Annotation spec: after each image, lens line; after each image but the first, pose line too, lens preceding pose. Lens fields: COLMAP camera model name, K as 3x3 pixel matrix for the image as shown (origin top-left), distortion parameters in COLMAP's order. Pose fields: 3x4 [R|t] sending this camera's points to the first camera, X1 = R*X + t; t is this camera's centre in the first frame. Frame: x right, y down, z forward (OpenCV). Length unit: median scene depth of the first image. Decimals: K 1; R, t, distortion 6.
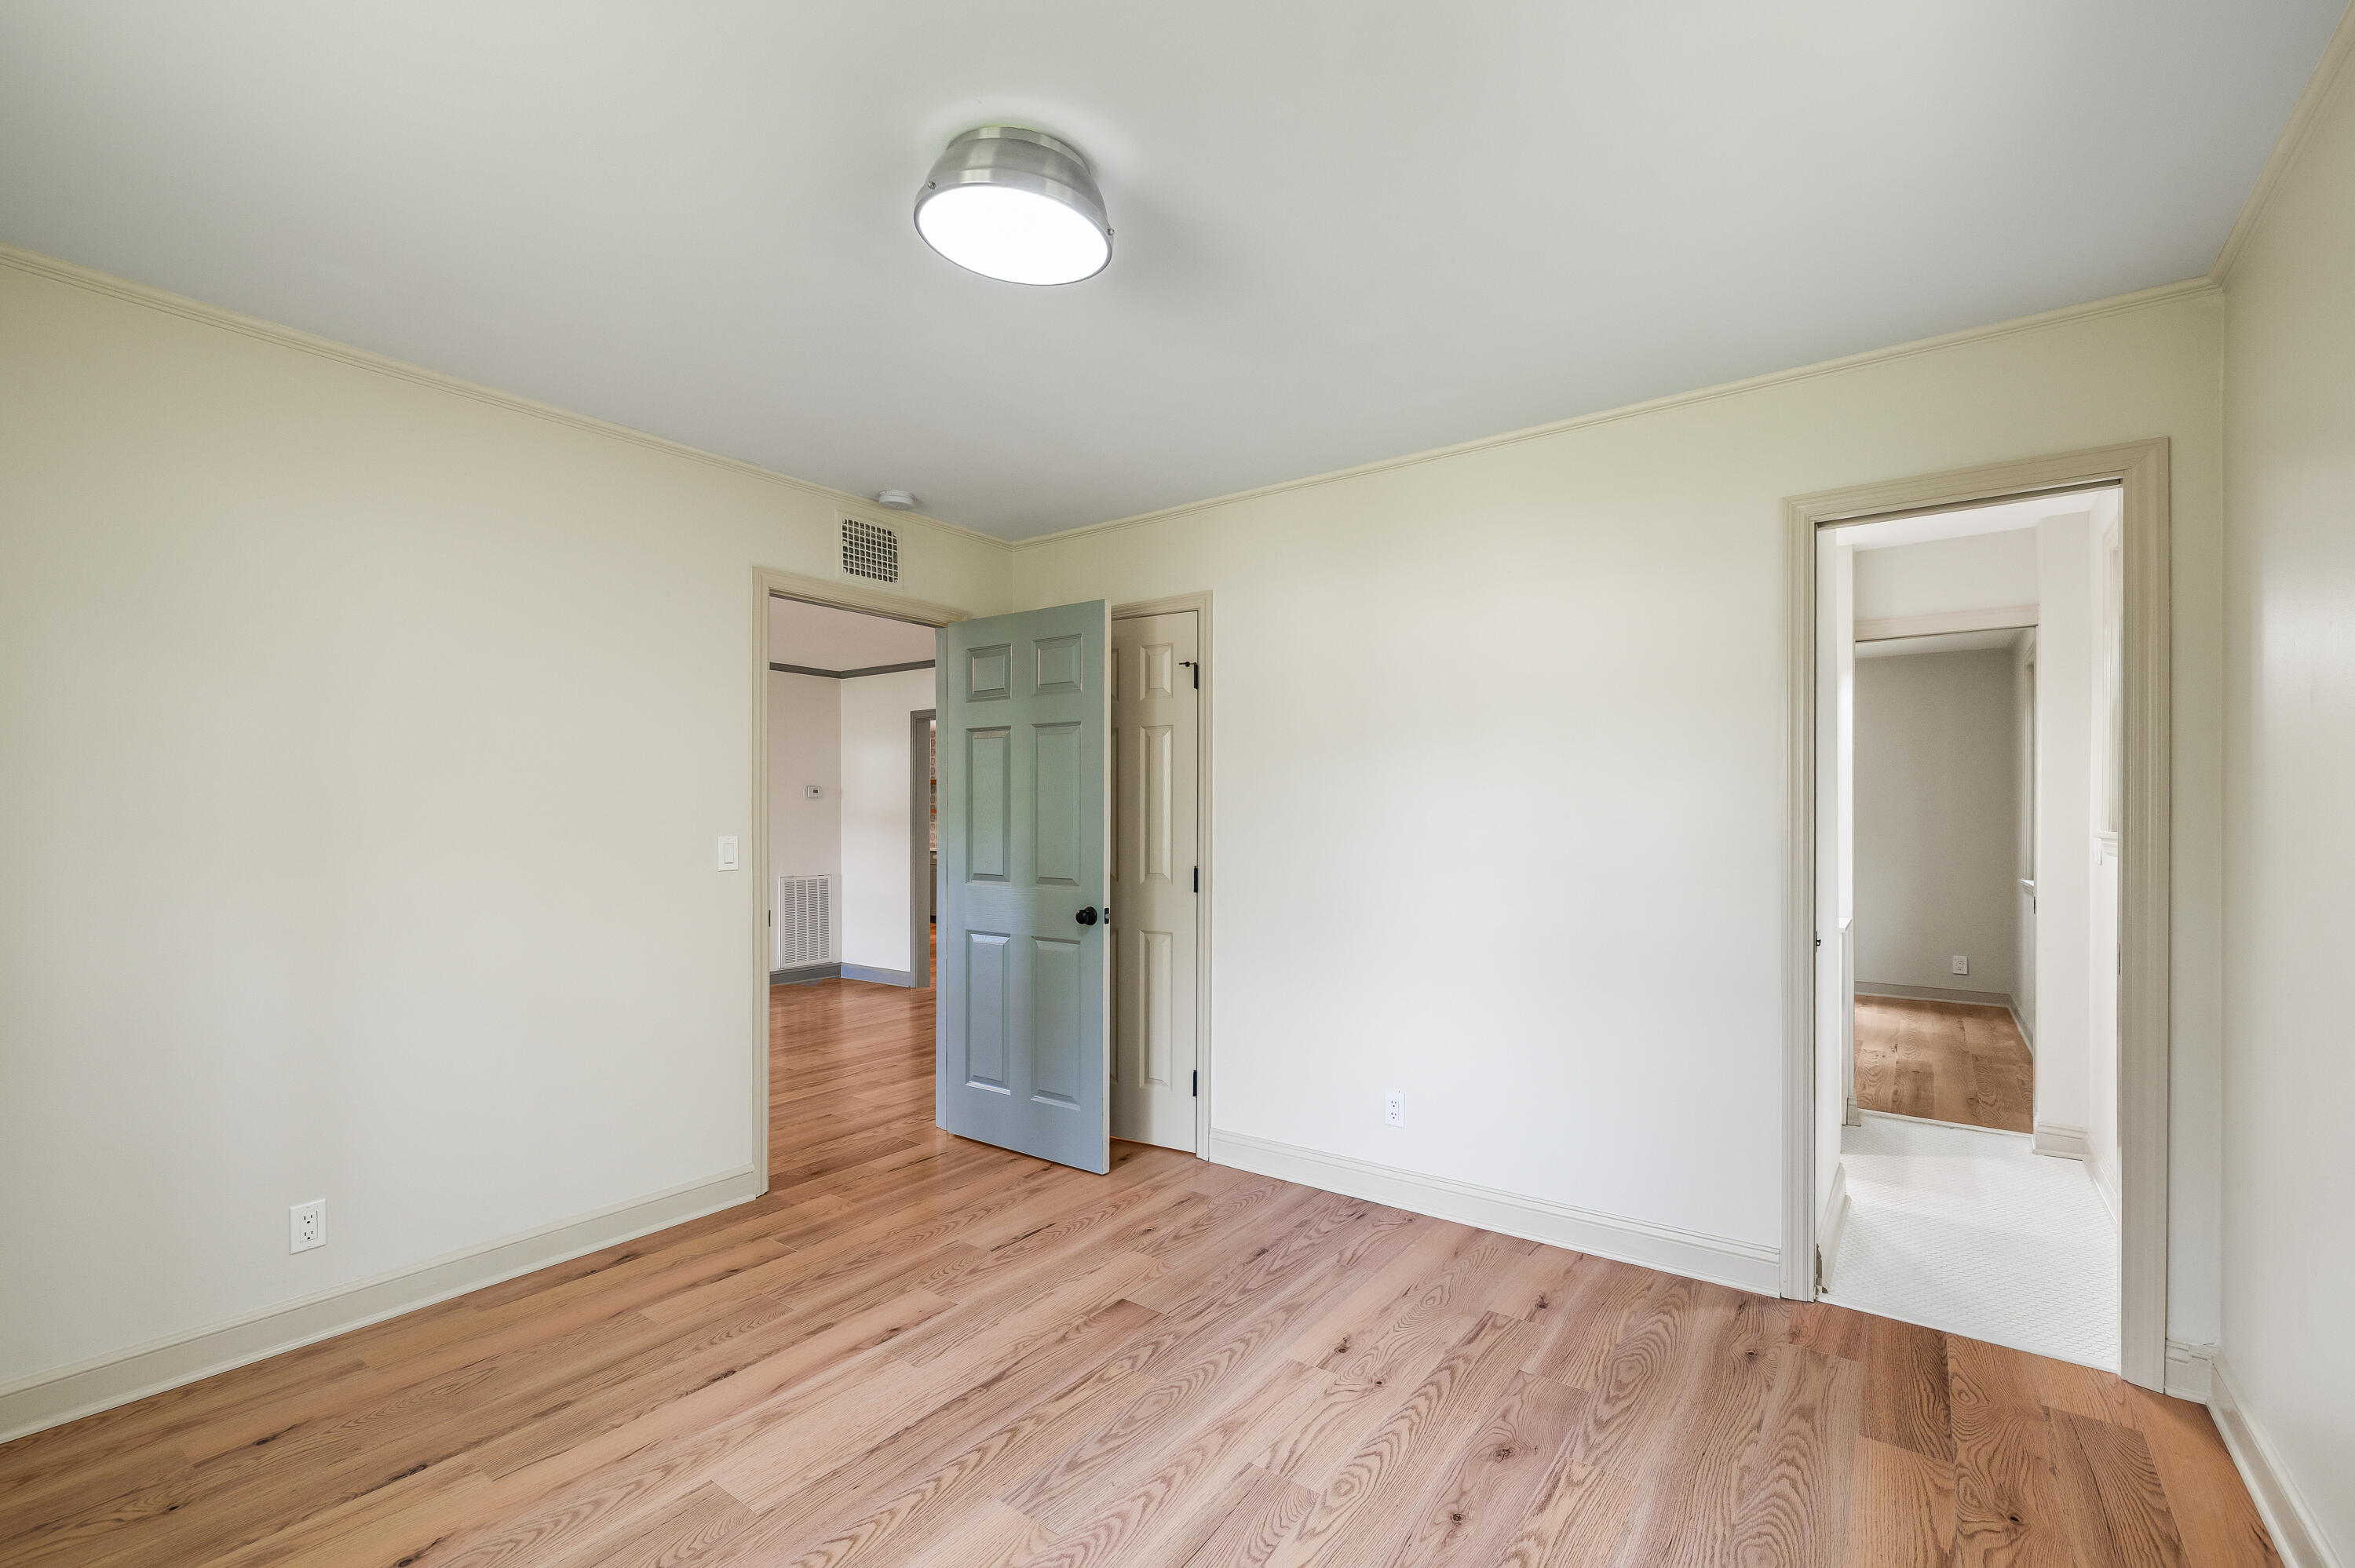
lens RADIAL K [[1011.7, 0, 1174.7], [0, 1011.7, 805.3], [0, 0, 1]] dist [0.003004, 0.000289]
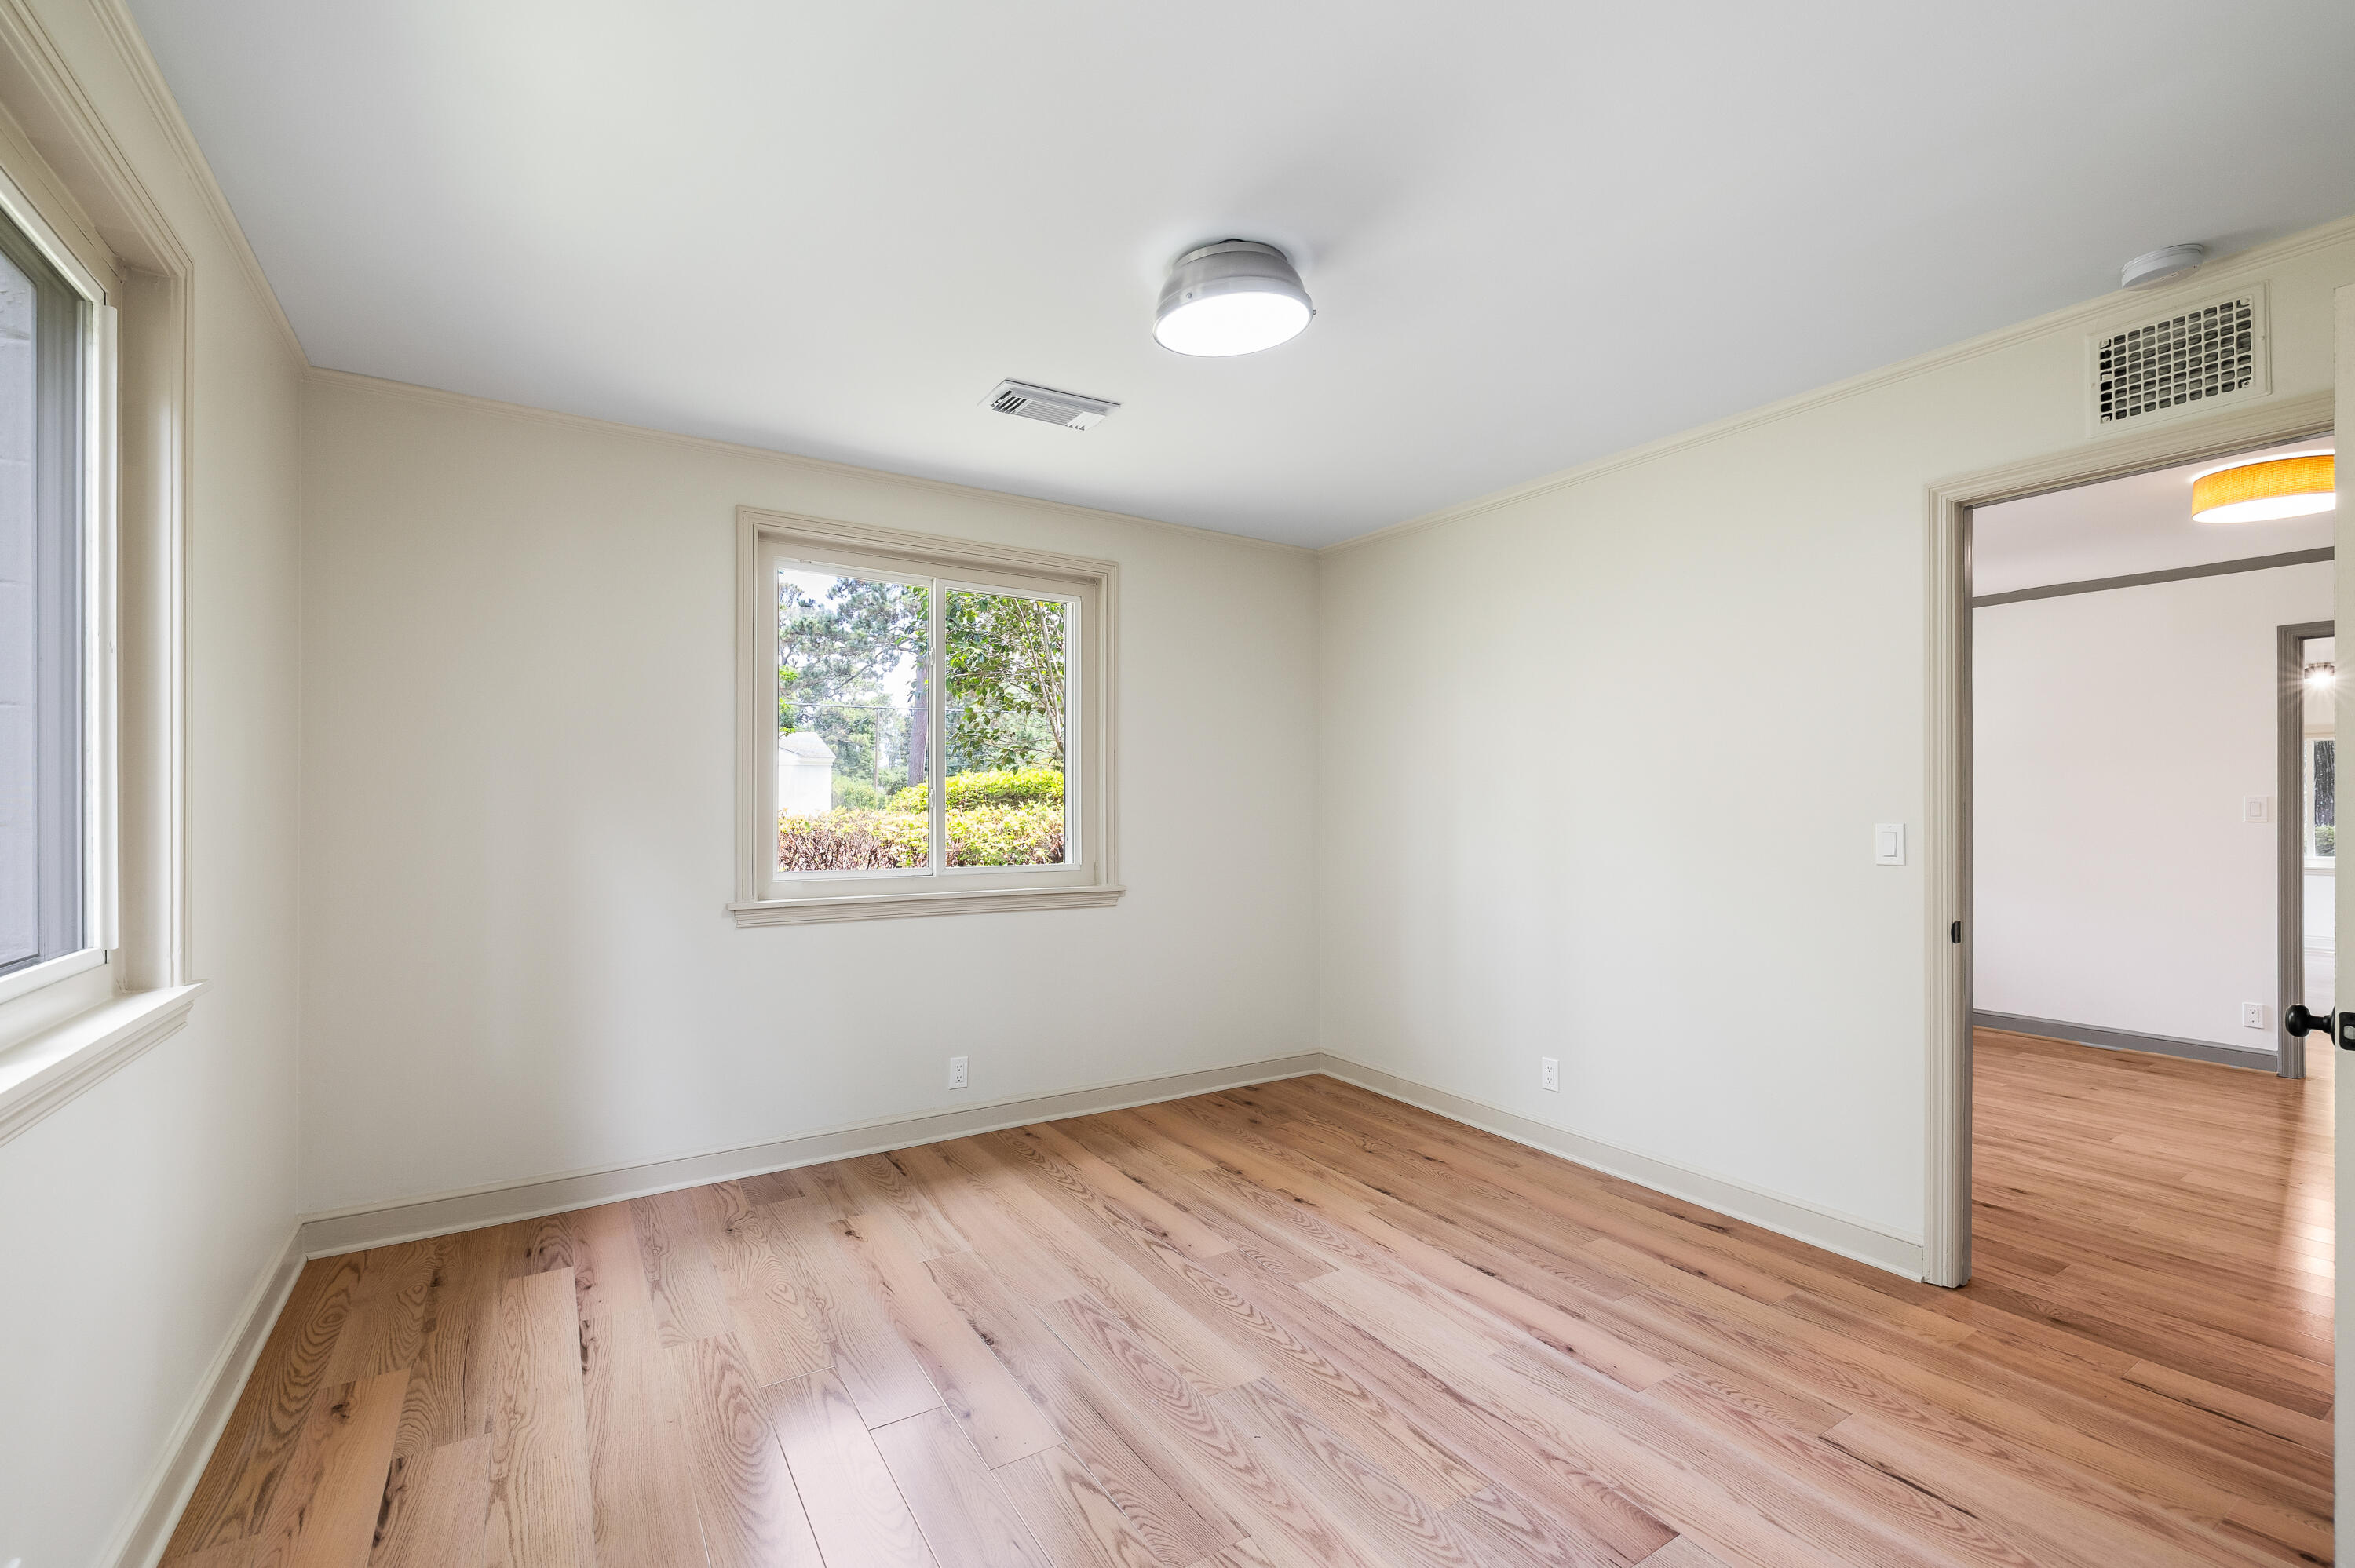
lens RADIAL K [[1011.7, 0, 1174.7], [0, 1011.7, 805.3], [0, 0, 1]] dist [0.003004, 0.000289]
pose [[-0.364911, 0.000881, -0.931042, 0.725336], [0.012213, 0.999918, -0.003841, 0.012744], [0.930962, -0.012772, -0.364892, 1.001564]]
